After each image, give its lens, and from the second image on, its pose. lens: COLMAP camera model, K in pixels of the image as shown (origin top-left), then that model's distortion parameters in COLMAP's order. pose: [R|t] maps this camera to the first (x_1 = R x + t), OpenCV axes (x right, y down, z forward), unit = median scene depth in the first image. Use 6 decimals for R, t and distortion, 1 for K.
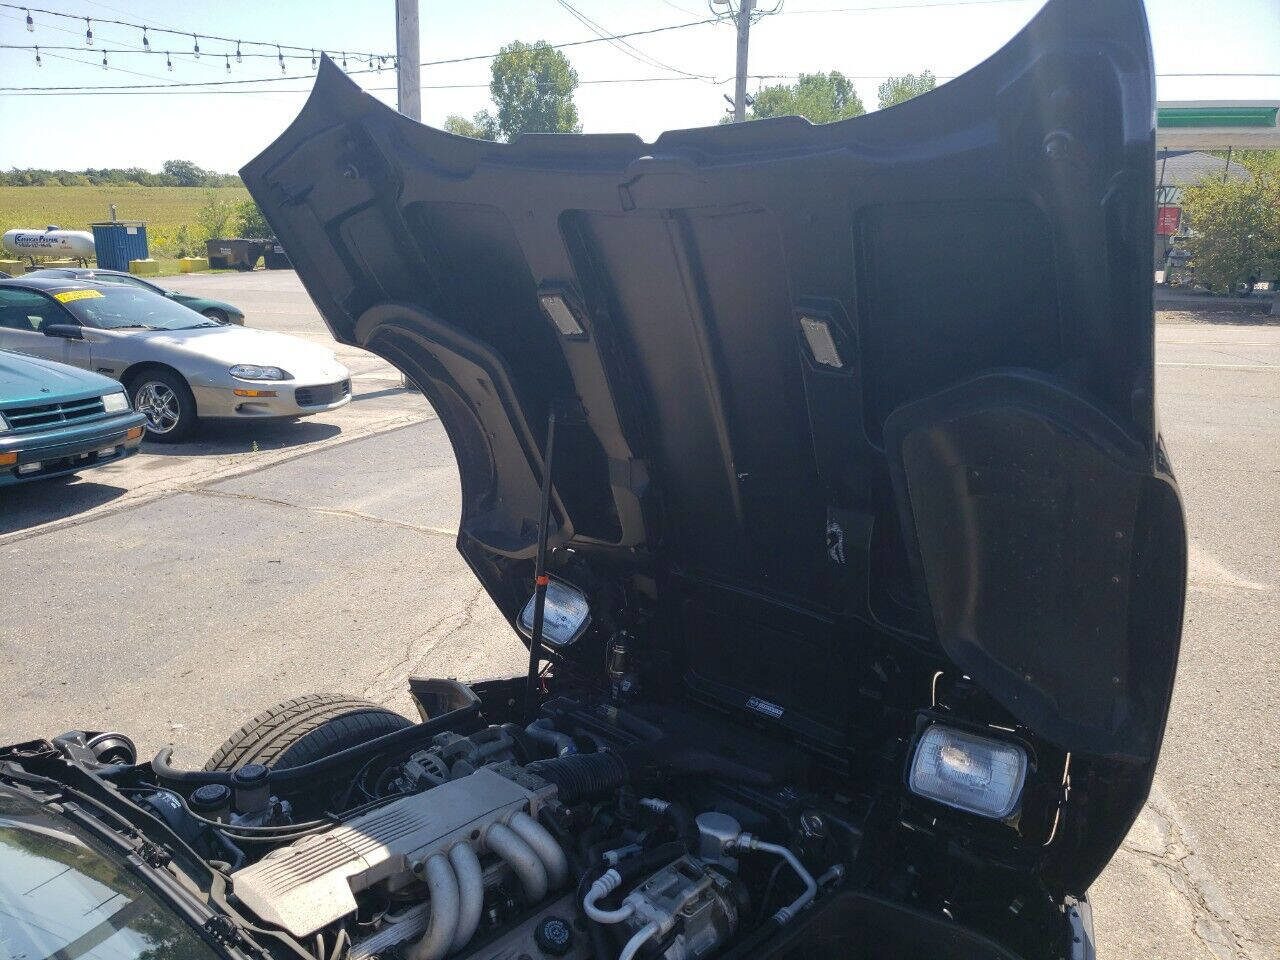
lens RADIAL K [[1002.7, 0, 619.2], [0, 1002.7, 486.2], [0, 0, 1]] dist [-0.003280, 0.043494]
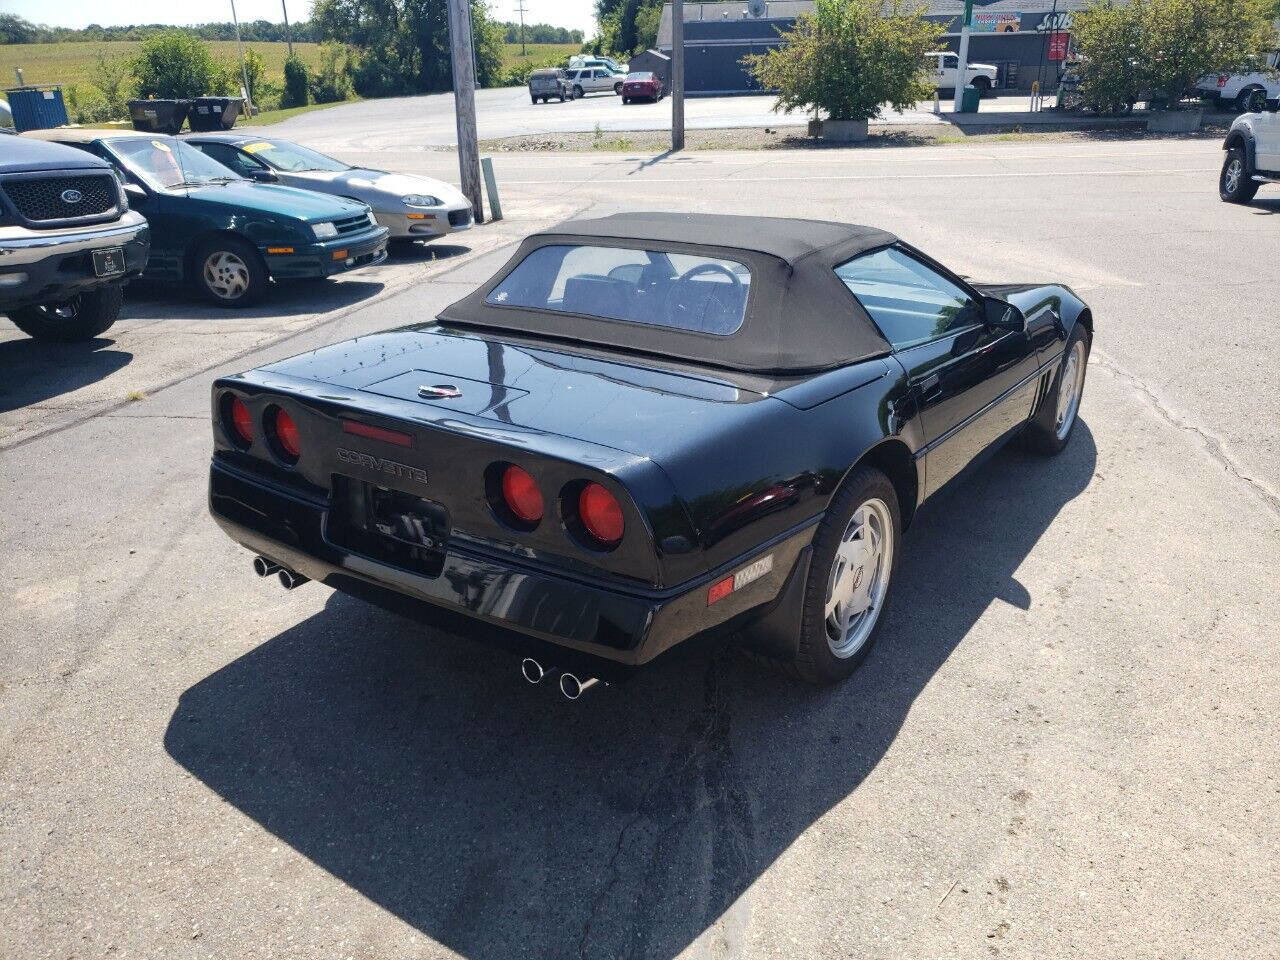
lens RADIAL K [[1006.3, 0, 647.1], [0, 1006.3, 478.2], [0, 0, 1]] dist [-0.000408, 0.043408]
pose [[0.990618, -0.083121, 0.108477, -0.059999], [0.068222, 0.988564, 0.134488, 0.021871], [-0.118415, -0.125826, 0.984960, -0.092293]]
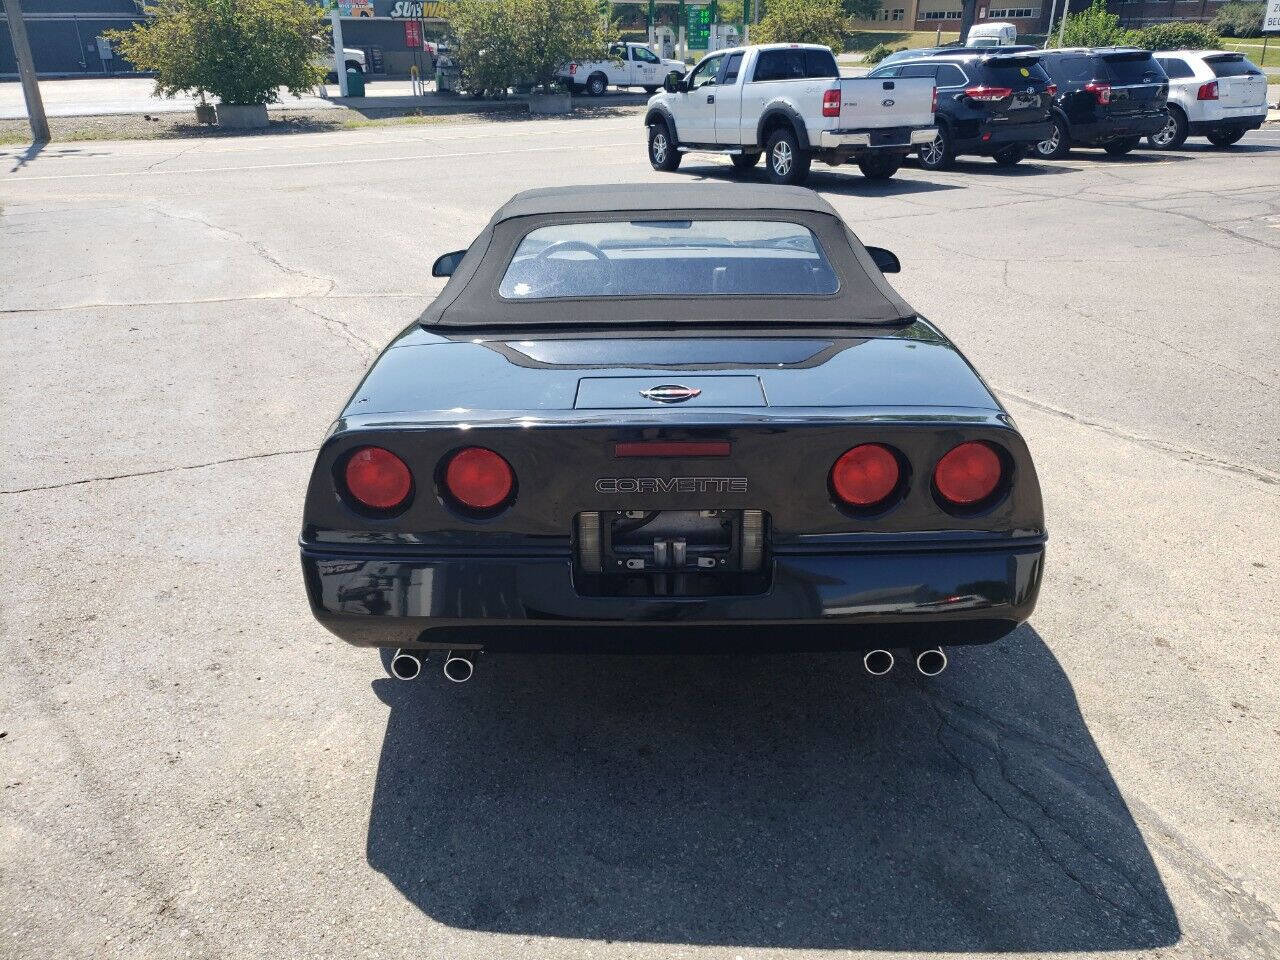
lens RADIAL K [[1003.2, 0, 634.7], [0, 1003.2, 487.0], [0, 0, 1]] dist [0.001469, 0.039669]
pose [[0.750677, -0.286851, 0.595148, -0.109437], [0.186261, 0.956173, 0.225921, 0.015173], [-0.633870, -0.058741, 0.771206, -0.063965]]
